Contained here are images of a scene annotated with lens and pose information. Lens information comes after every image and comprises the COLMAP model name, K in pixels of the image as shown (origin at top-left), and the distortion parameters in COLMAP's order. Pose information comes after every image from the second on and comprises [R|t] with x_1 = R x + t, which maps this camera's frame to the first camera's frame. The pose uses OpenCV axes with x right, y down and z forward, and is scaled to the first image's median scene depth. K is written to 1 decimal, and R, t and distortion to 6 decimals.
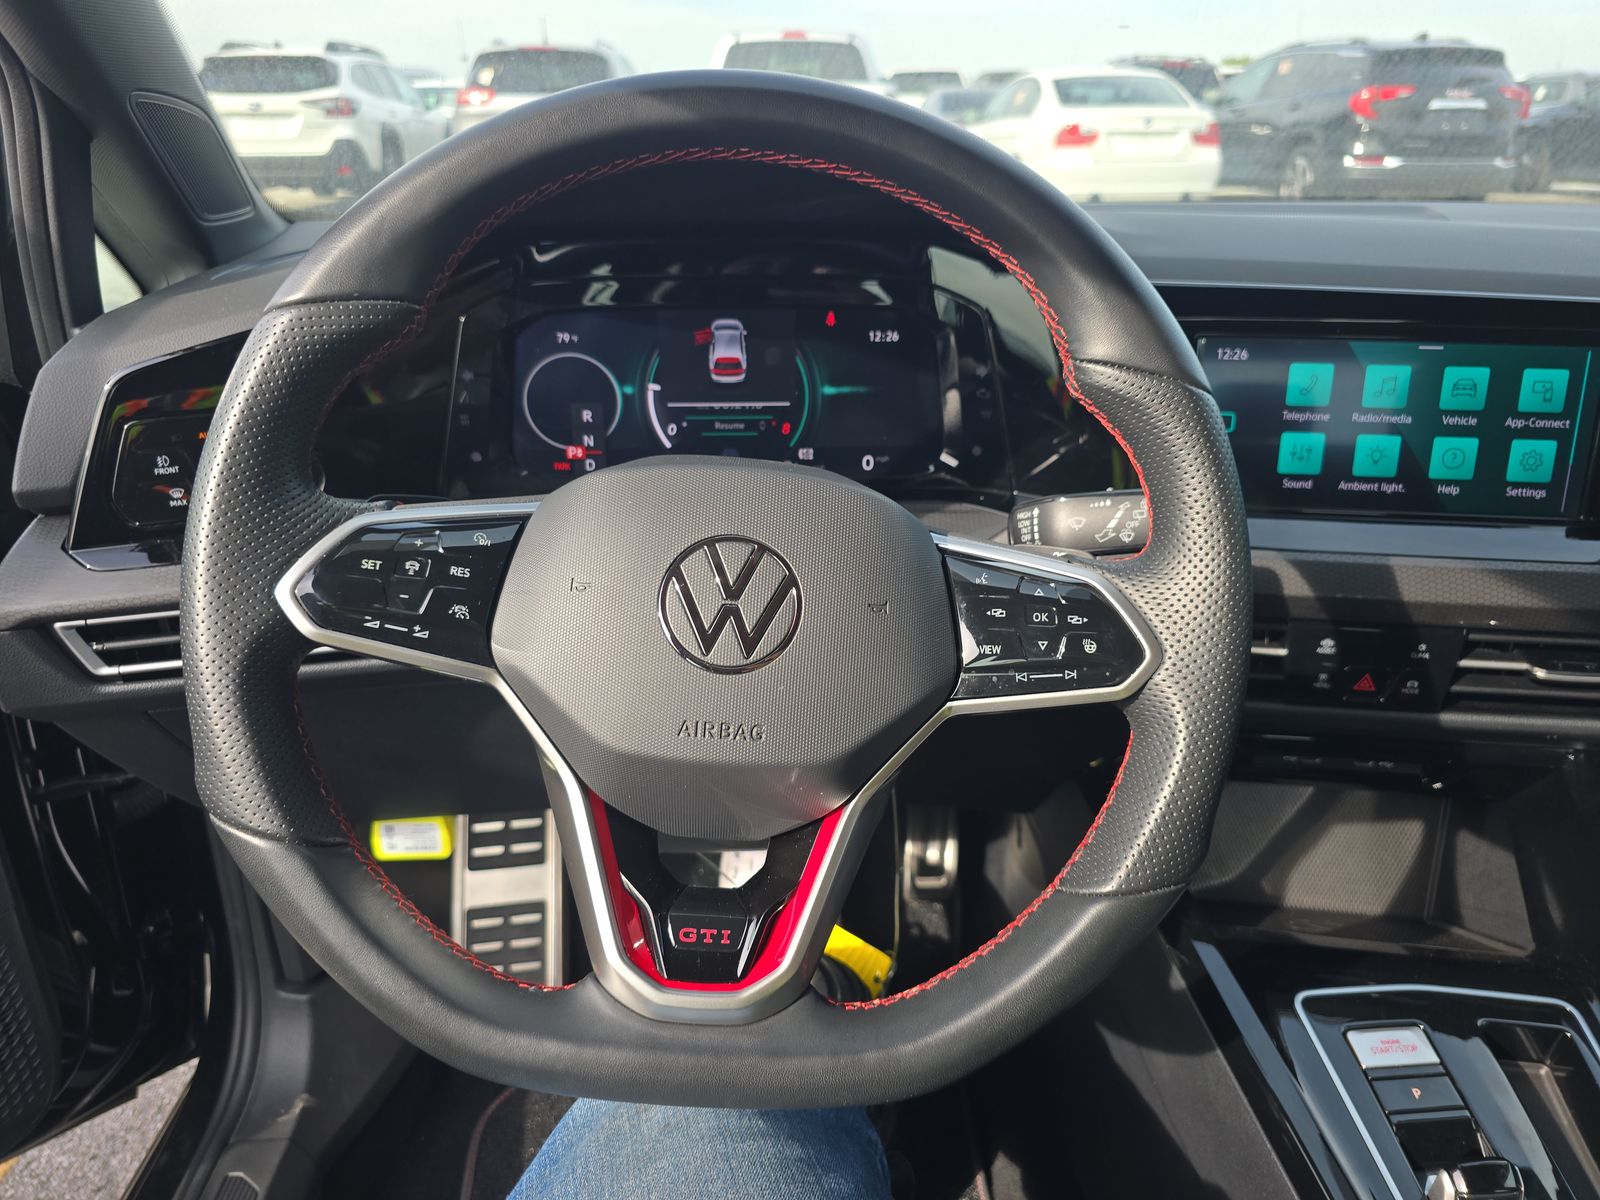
lens RADIAL K [[1067.3, 0, 721.1], [0, 1067.3, 604.3], [0, 0, 1]] dist [-0.000308, -0.043877]
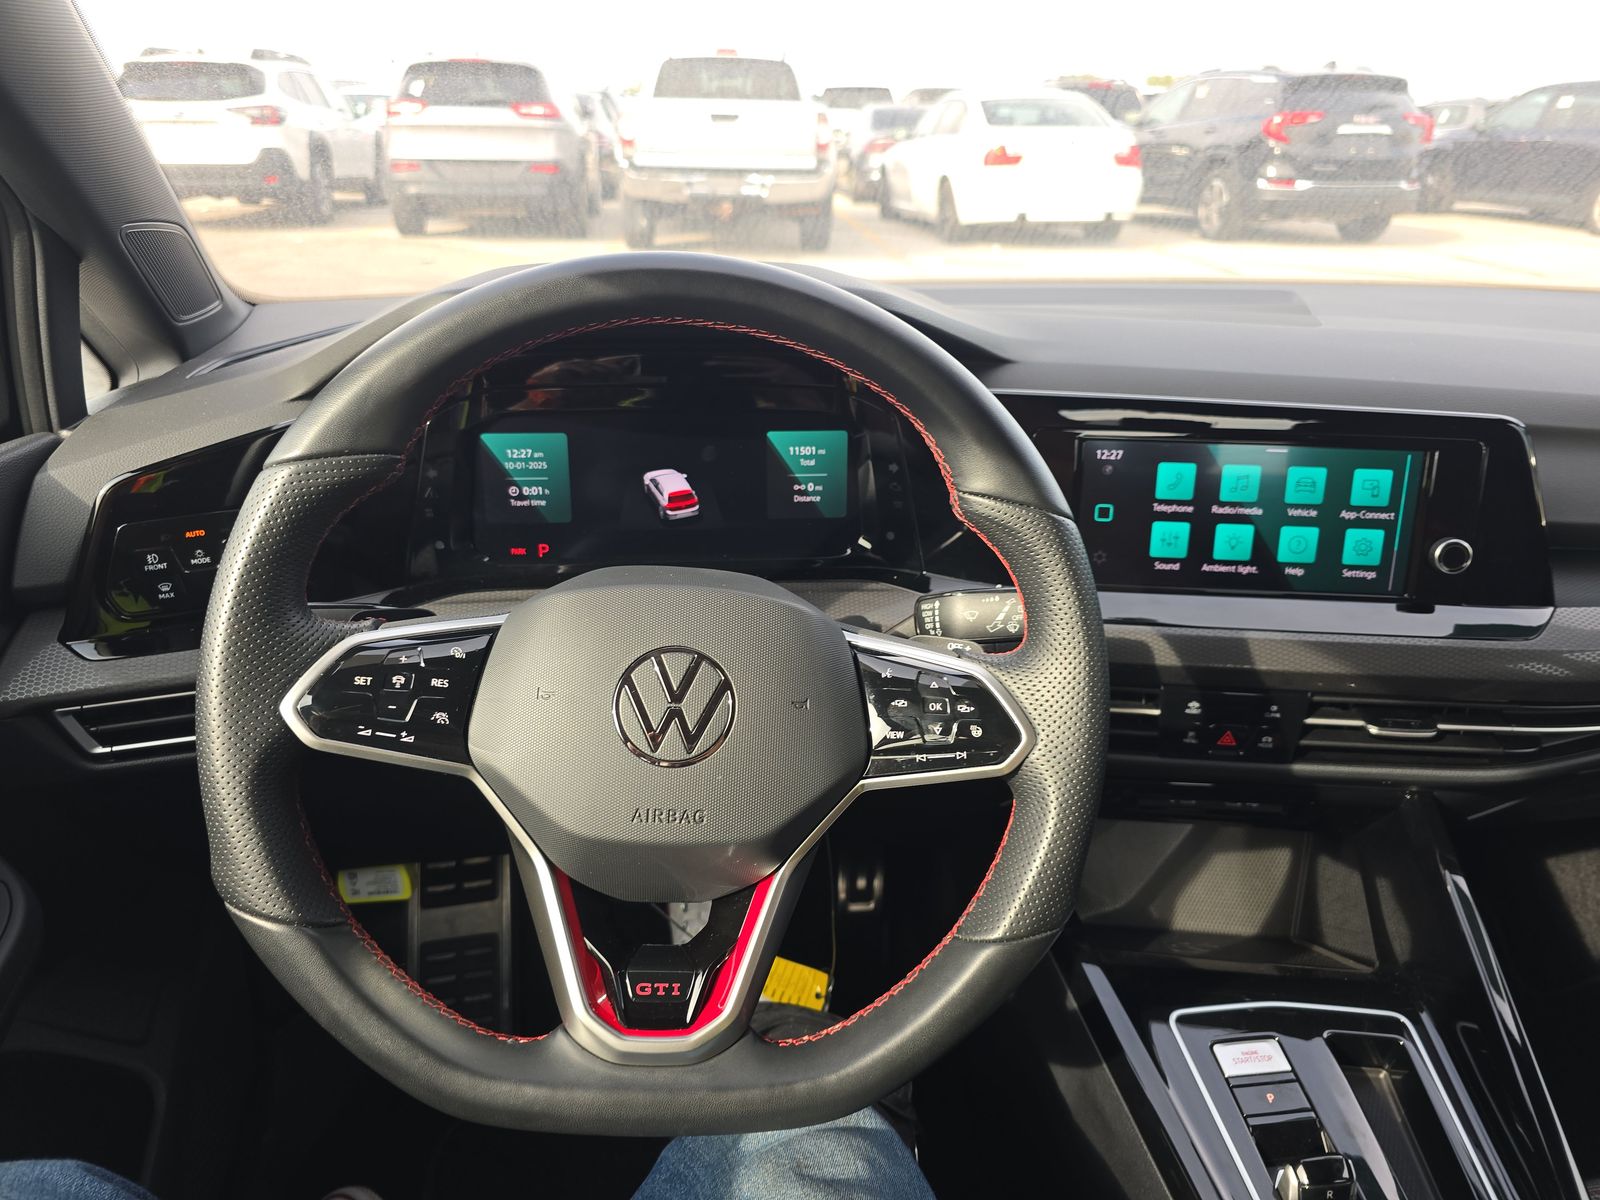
lens RADIAL K [[1067.3, 0, 721.1], [0, 1067.3, 604.3], [0, 0, 1]] dist [-0.000308, -0.043877]
pose [[0.998536, -0.018333, 0.050895, 0.002673], [0.018582, 0.999818, -0.004423, -0.088081], [-0.050805, 0.005362, 0.998694, -0.146066]]
